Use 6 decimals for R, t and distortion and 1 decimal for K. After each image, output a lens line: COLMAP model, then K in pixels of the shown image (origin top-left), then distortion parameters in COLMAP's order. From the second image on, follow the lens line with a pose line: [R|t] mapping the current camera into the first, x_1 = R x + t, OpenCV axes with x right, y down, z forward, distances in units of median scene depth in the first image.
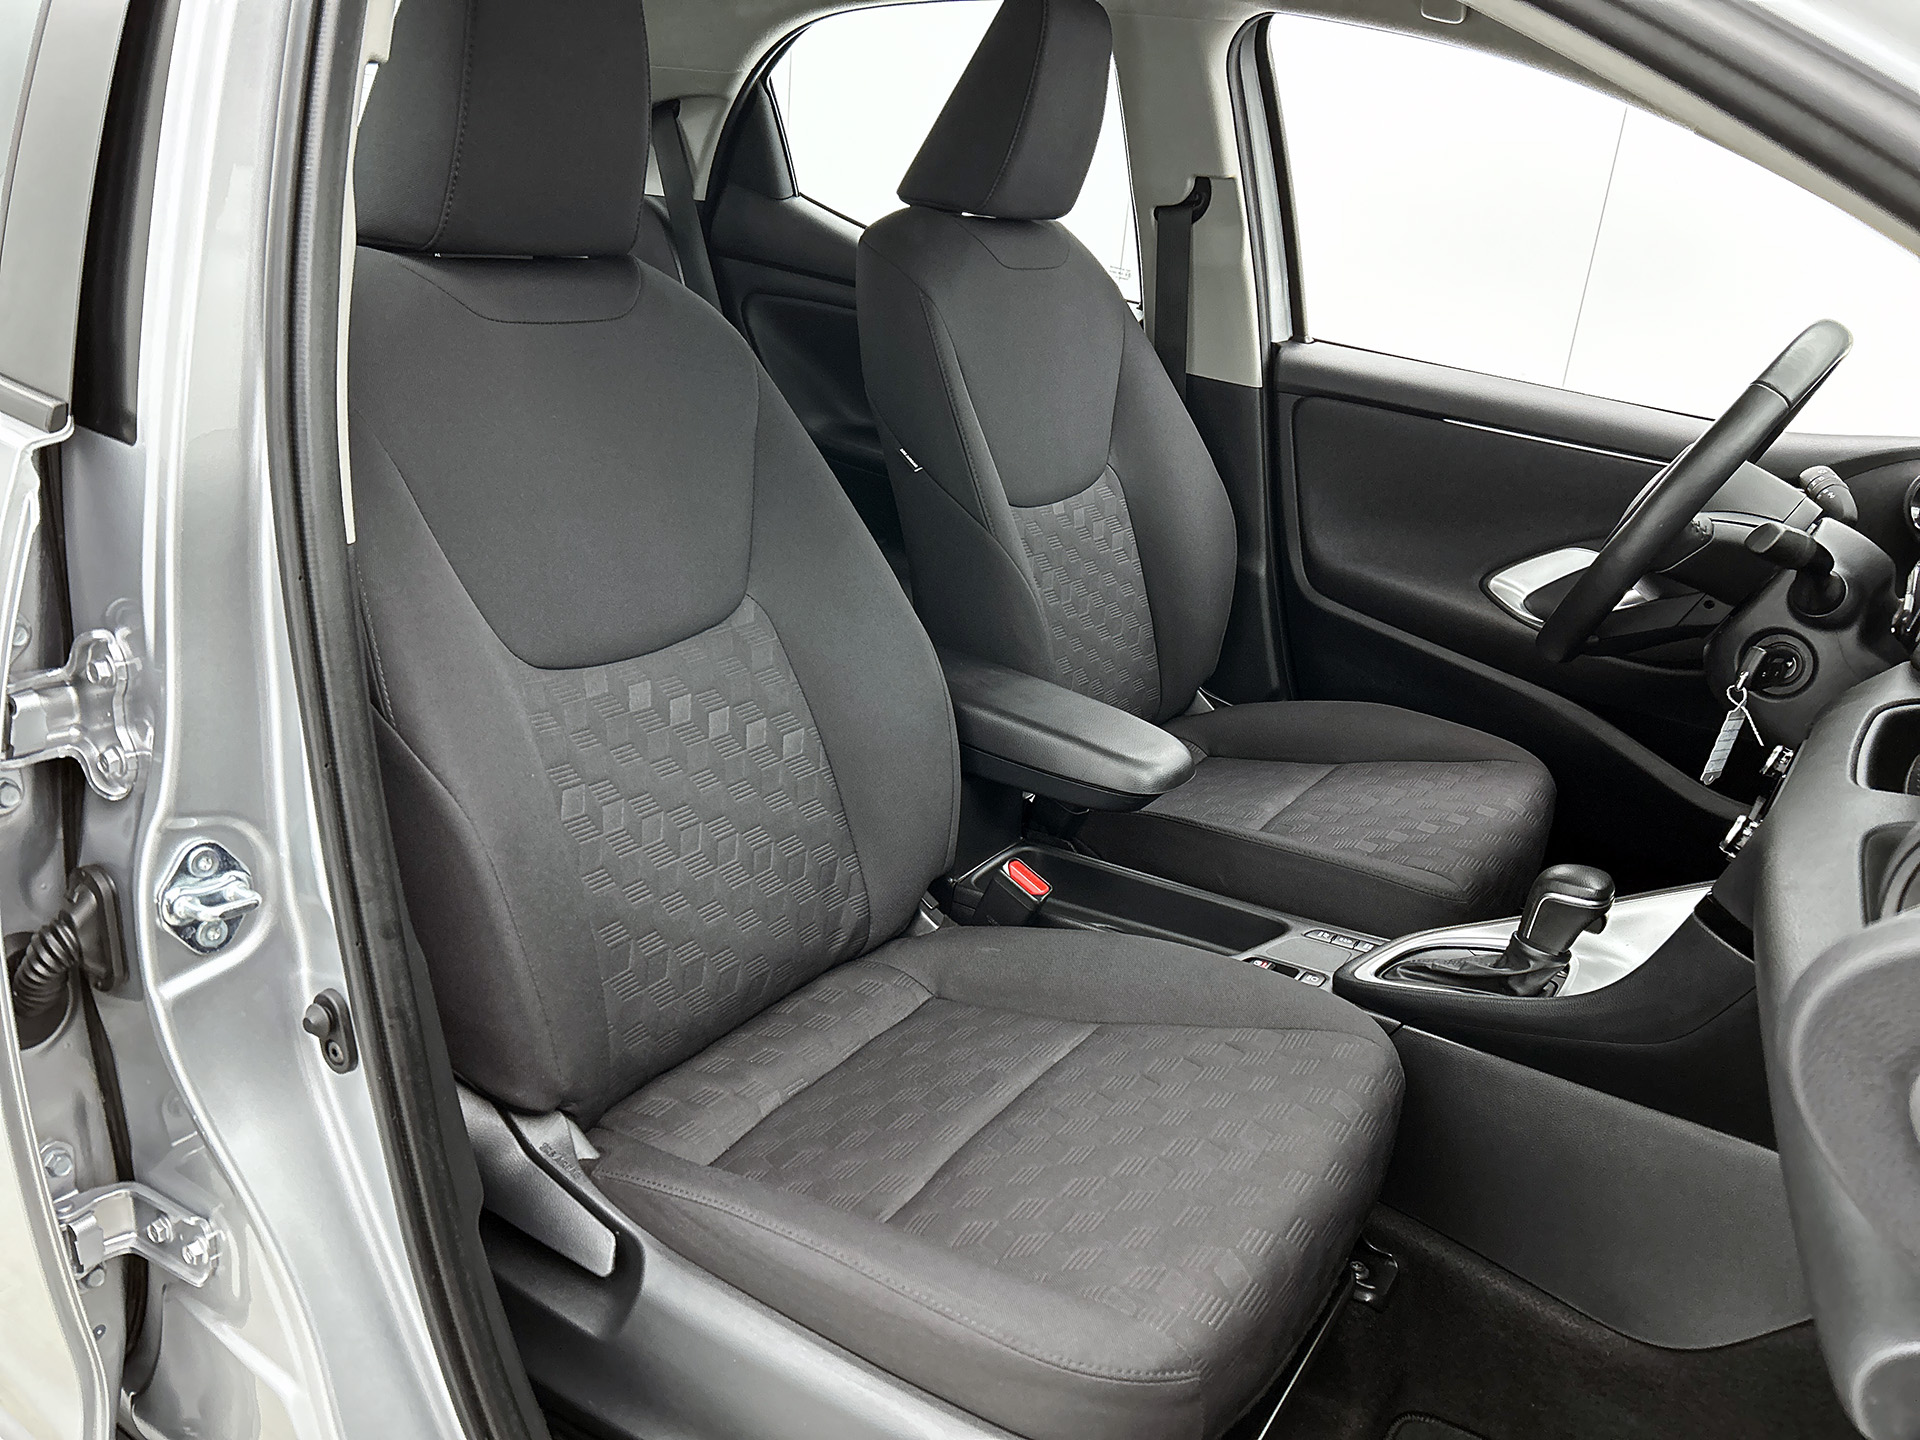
lens RADIAL K [[1402.7, 0, 960.0], [0, 1402.7, 720.0], [0, 0, 1]] dist [0.002432, 0.003593]
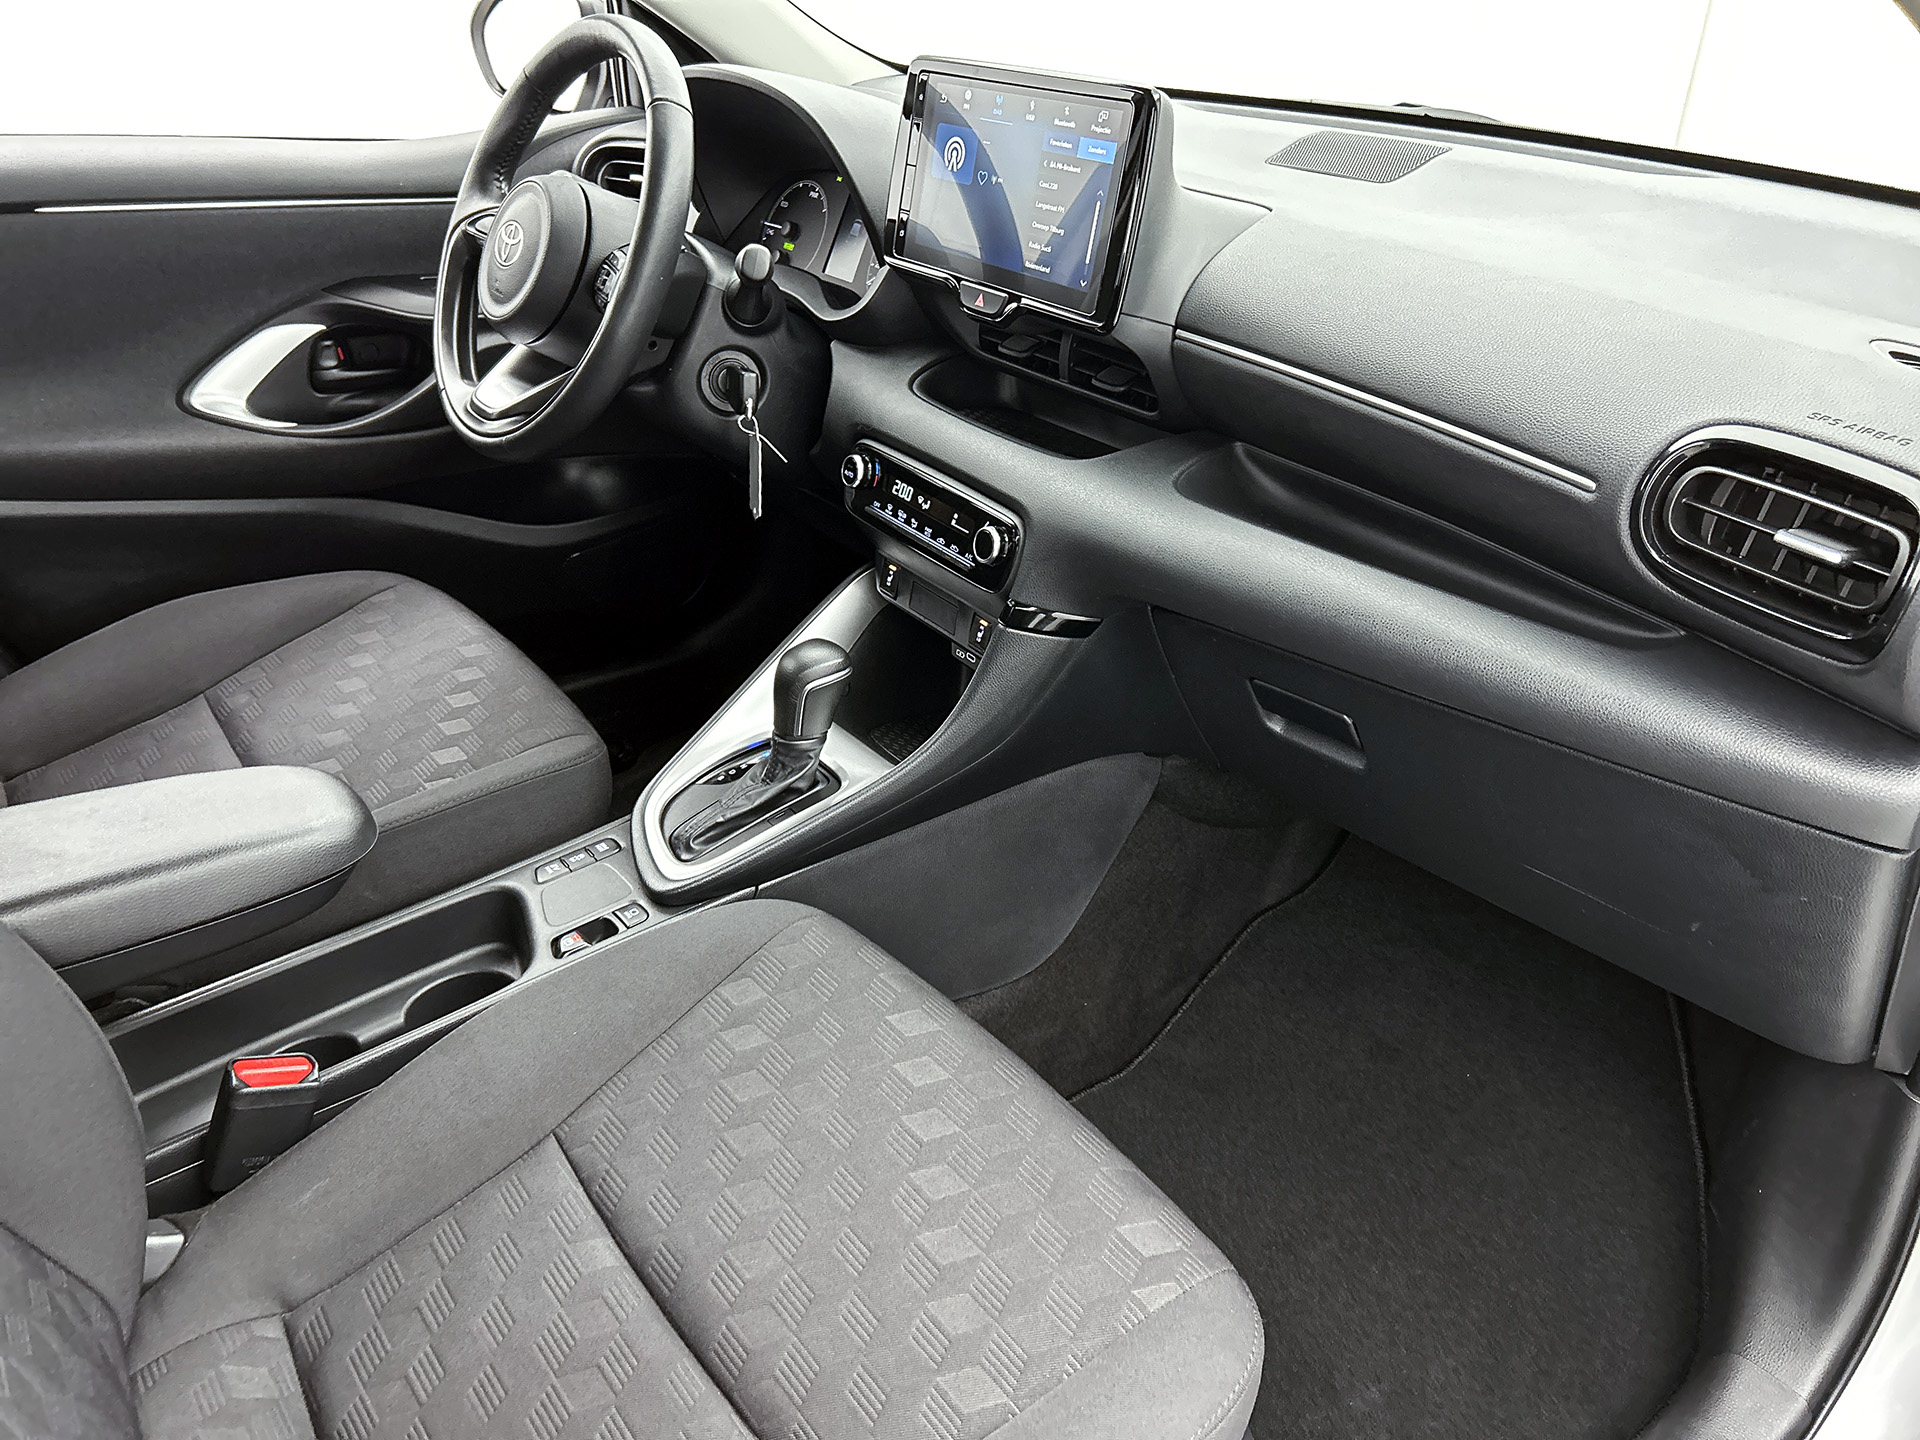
lens RADIAL K [[1402.7, 0, 960.0], [0, 1402.7, 720.0], [0, 0, 1]] dist [0.002432, 0.003593]
pose [[0.347550, -0.516296, 0.782718, -0.260270], [0.329364, 0.848783, 0.413627, -0.185577], [-0.877912, 0.114043, 0.465044, 0.386416]]
